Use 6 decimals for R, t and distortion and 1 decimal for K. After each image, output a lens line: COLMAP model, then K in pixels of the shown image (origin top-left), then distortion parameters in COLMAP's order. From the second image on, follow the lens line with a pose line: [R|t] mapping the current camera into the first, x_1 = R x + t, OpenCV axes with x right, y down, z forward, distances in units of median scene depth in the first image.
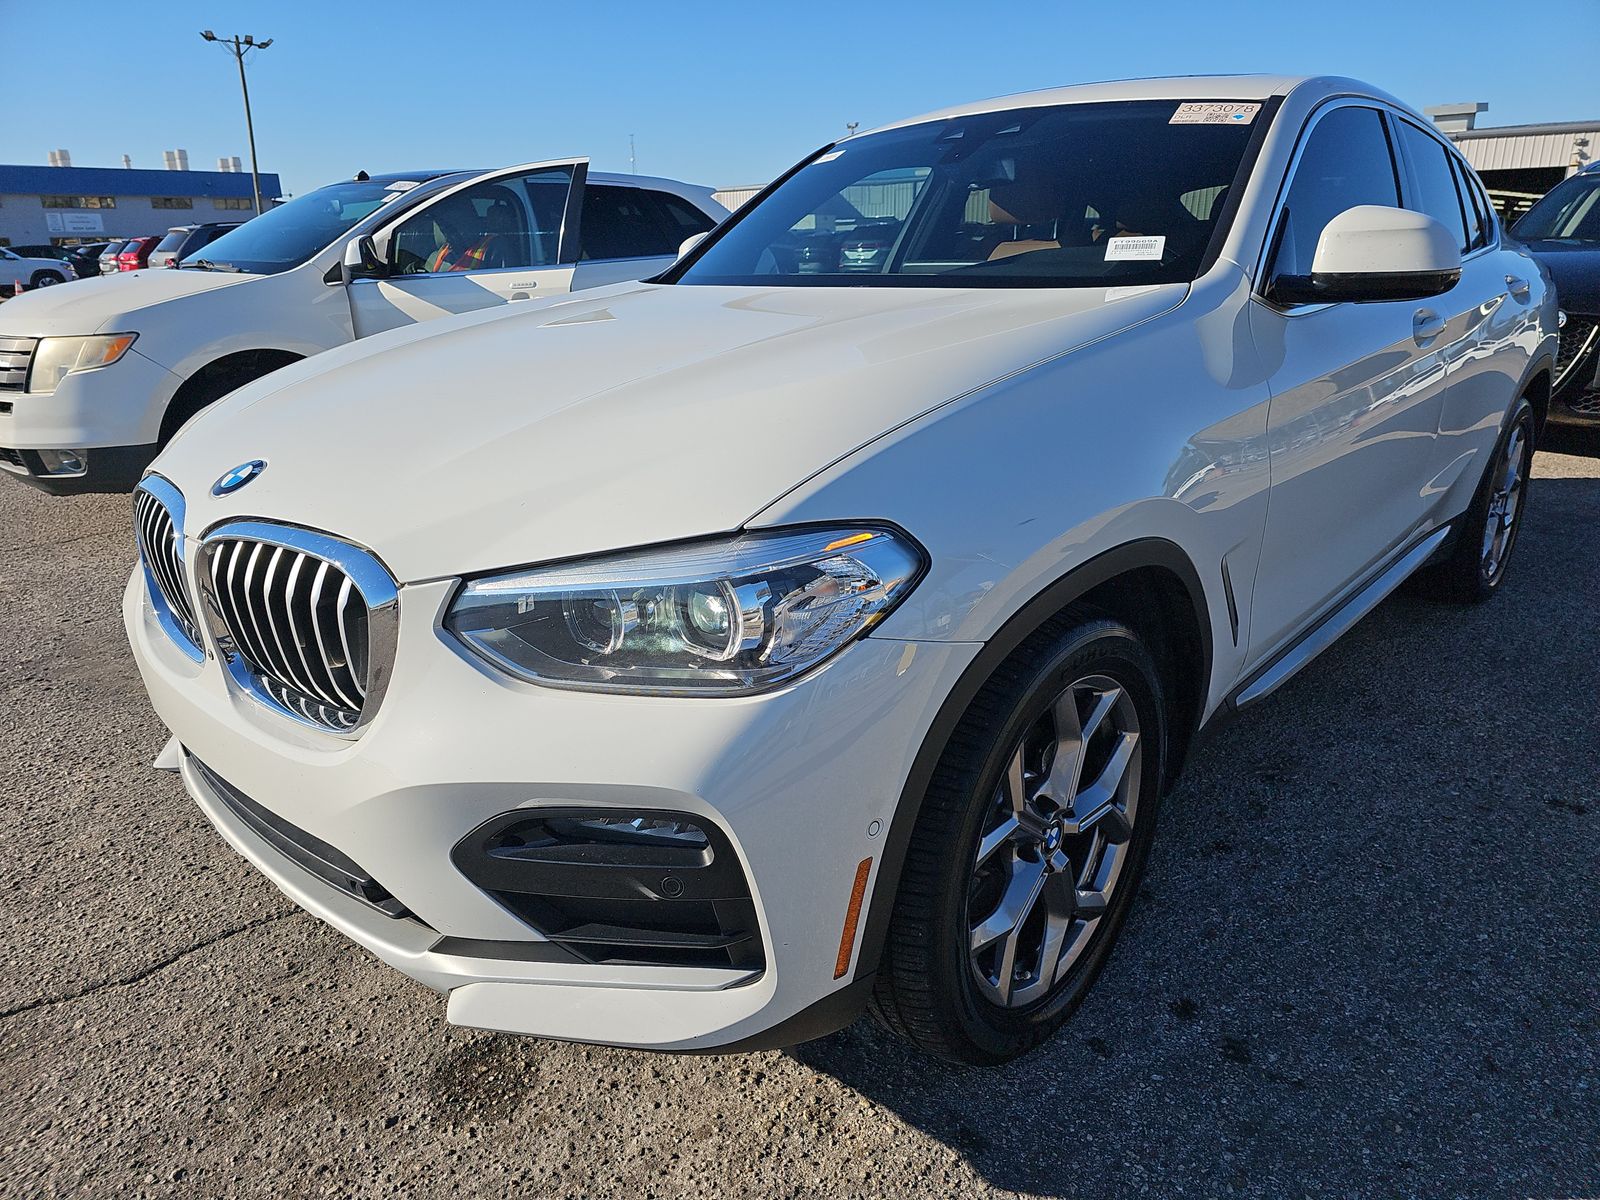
lens RADIAL K [[1066.1, 0, 798.9], [0, 1066.1, 602.0], [0, 0, 1]] dist [0.006053, -0.000549]
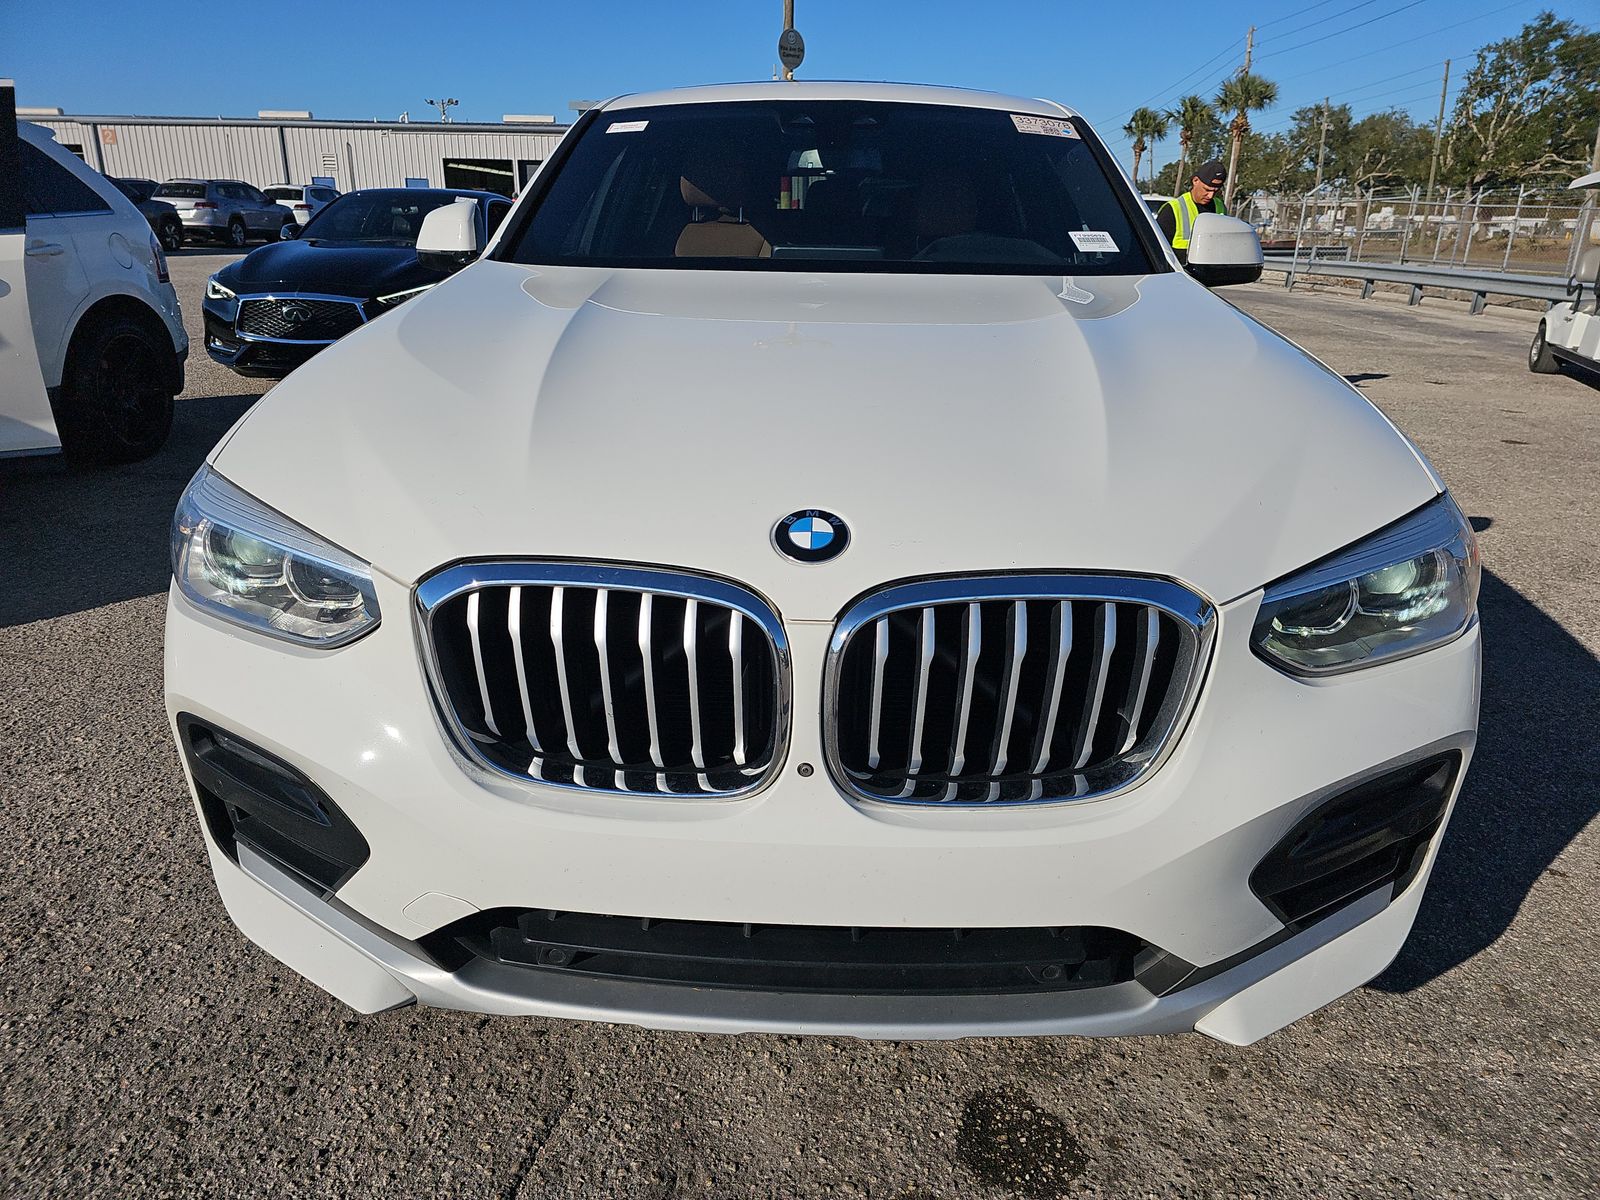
lens RADIAL K [[1066.1, 0, 797.7], [0, 1066.1, 599.8], [0, 0, 1]] dist [0.006053, -0.000549]
pose [[0.757344, -0.187176, 0.625616, -0.777344], [0.173080, 0.981313, 0.084072, -0.103788], [-0.629661, 0.044610, 0.775588, 0.324205]]
